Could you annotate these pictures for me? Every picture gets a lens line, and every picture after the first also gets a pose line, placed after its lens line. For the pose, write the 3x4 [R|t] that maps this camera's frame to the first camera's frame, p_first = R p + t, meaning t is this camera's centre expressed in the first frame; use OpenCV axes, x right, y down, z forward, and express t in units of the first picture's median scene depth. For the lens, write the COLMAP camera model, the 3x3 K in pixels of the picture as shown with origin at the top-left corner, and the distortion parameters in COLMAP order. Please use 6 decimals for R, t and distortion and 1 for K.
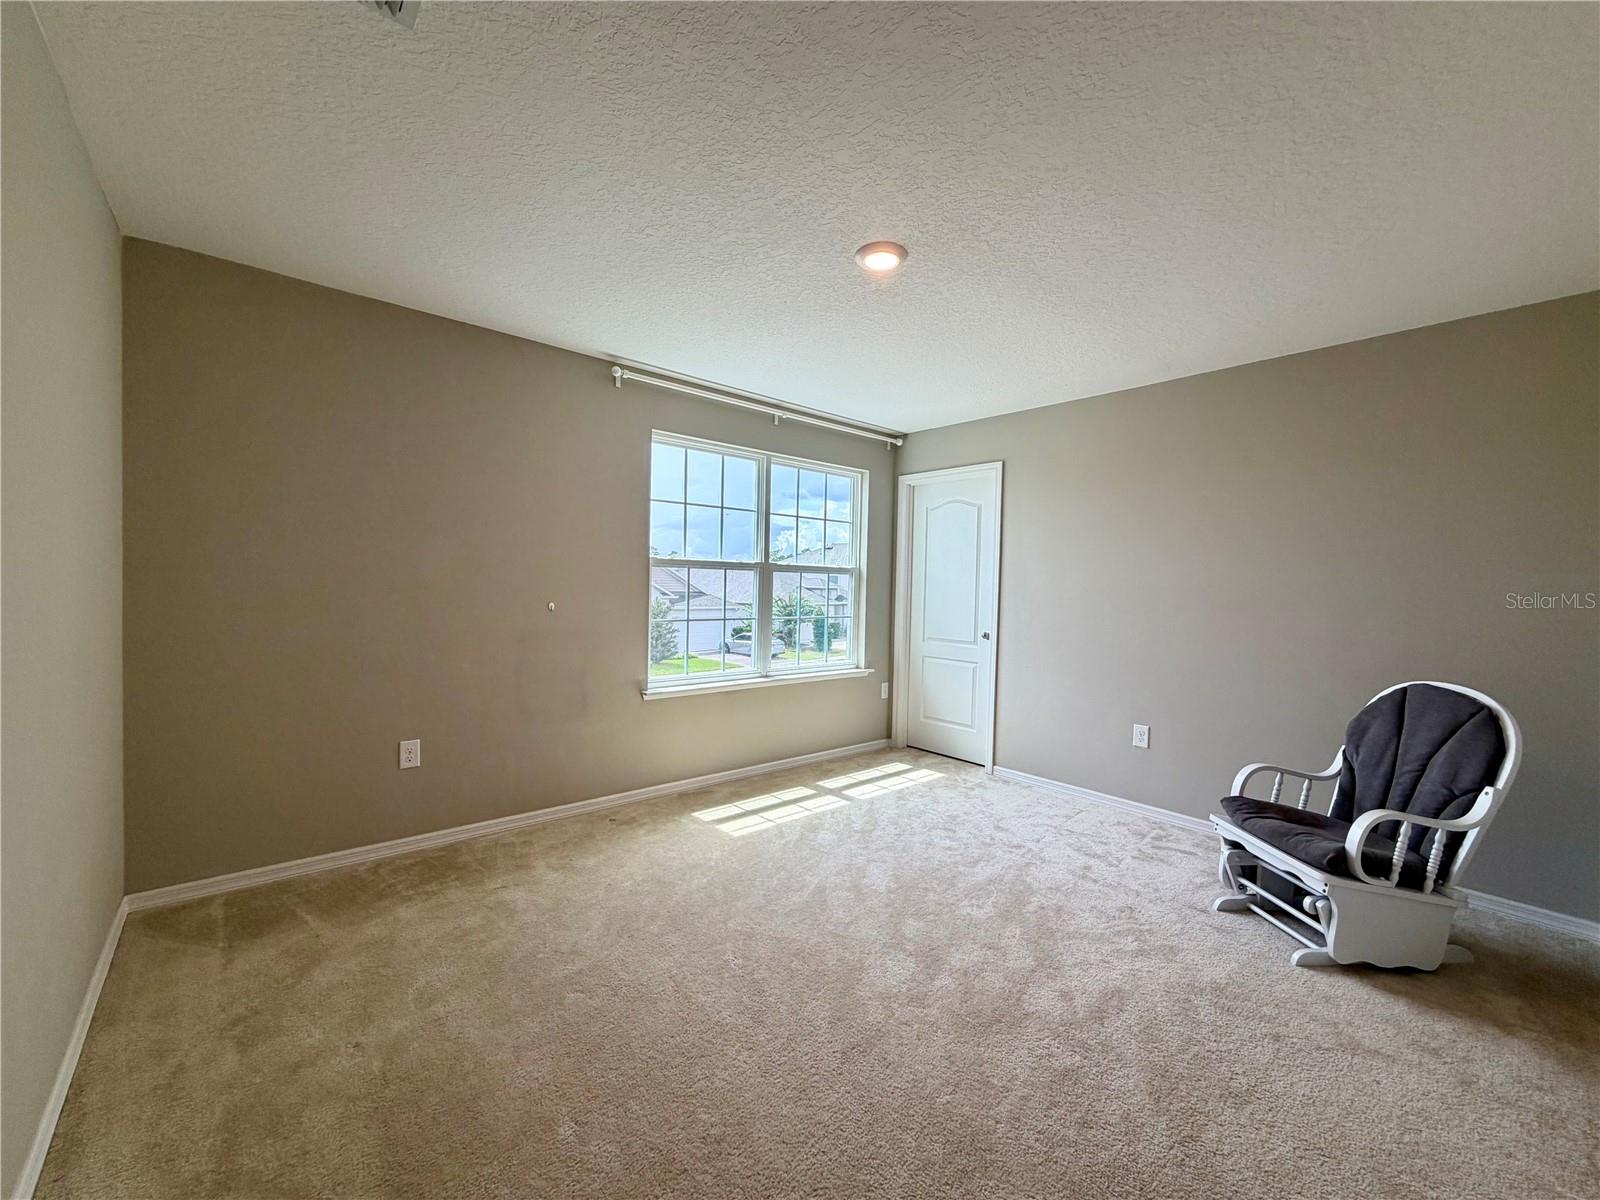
lens RADIAL K [[646.5, 0, 801.3], [0, 646.5, 600.8], [0, 0, 1]] dist [0.000468, 0.000059]
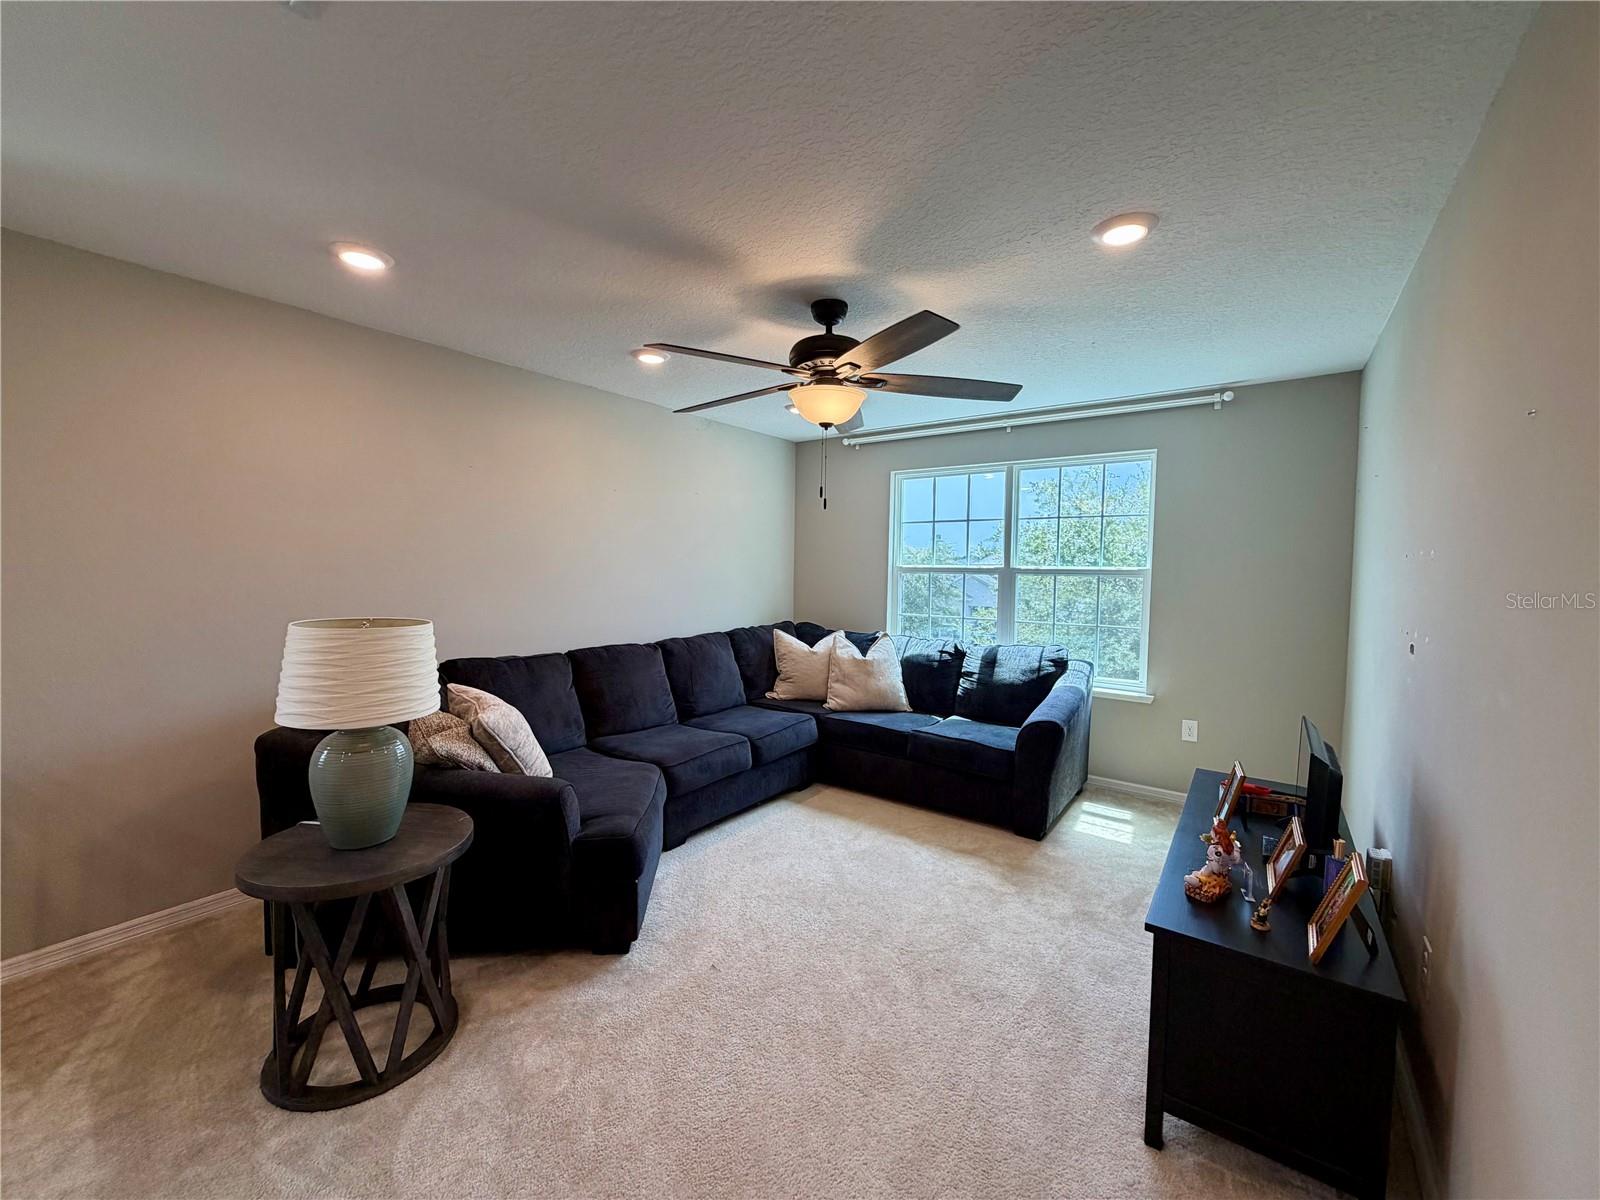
lens RADIAL K [[646.5, 0, 801.0], [0, 646.5, 601.7], [0, 0, 1]] dist [0.000468, 0.000059]
pose [[0.241432, 0.023377, -0.970136, 0.881458], [-0.043388, 0.998970, 0.013274, -0.002819], [0.969447, 0.038887, 0.242198, 0.429535]]
